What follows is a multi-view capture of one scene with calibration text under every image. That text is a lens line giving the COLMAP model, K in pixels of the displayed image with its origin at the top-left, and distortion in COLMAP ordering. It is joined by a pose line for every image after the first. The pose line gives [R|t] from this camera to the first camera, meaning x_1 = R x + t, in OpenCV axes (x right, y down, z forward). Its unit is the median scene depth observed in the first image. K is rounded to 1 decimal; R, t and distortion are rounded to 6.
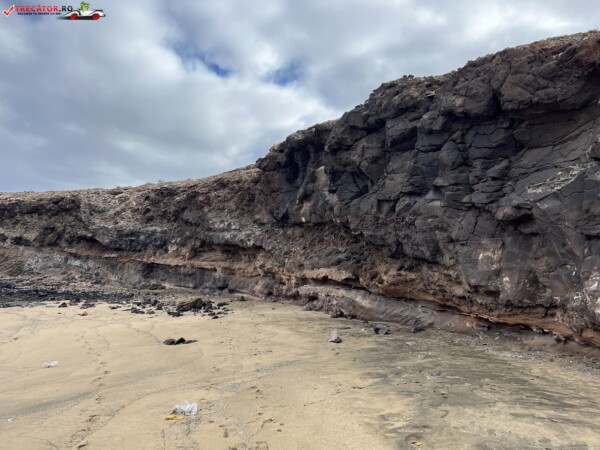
lens RADIAL K [[450.0, 0, 298.2], [0, 450.0, 225.2], [0, 0, 1]] dist [0.058624, -0.067399]
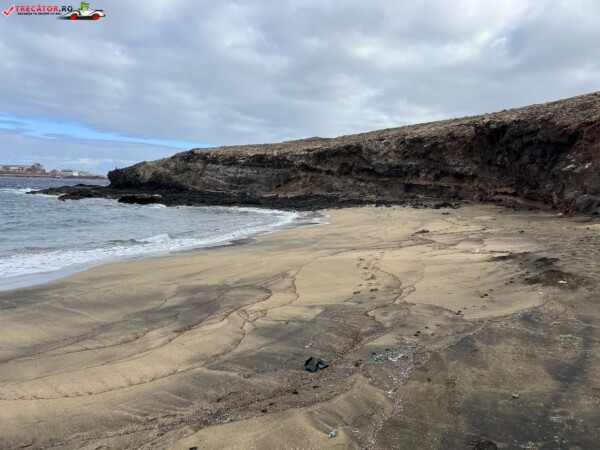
lens RADIAL K [[450.0, 0, 296.8], [0, 450.0, 226.0], [0, 0, 1]] dist [0.058624, -0.067399]
pose [[0.890522, 0.012863, -0.454758, 0.087488], [0.077160, 0.980847, 0.178842, -0.109714], [0.448348, -0.194352, 0.872474, -0.805723]]
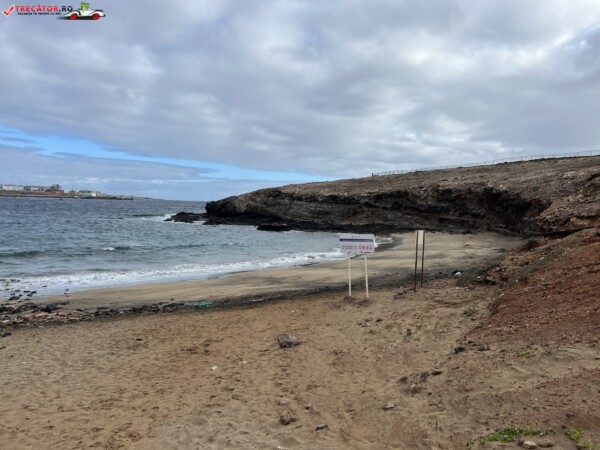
lens RADIAL K [[450.0, 0, 301.7], [0, 450.0, 222.1], [0, 0, 1]] dist [0.058624, -0.067399]
pose [[0.889795, -0.006201, -0.456319, 0.183721], [0.071665, 0.989400, 0.126297, -0.327403], [0.450699, -0.145080, 0.880808, -1.983665]]
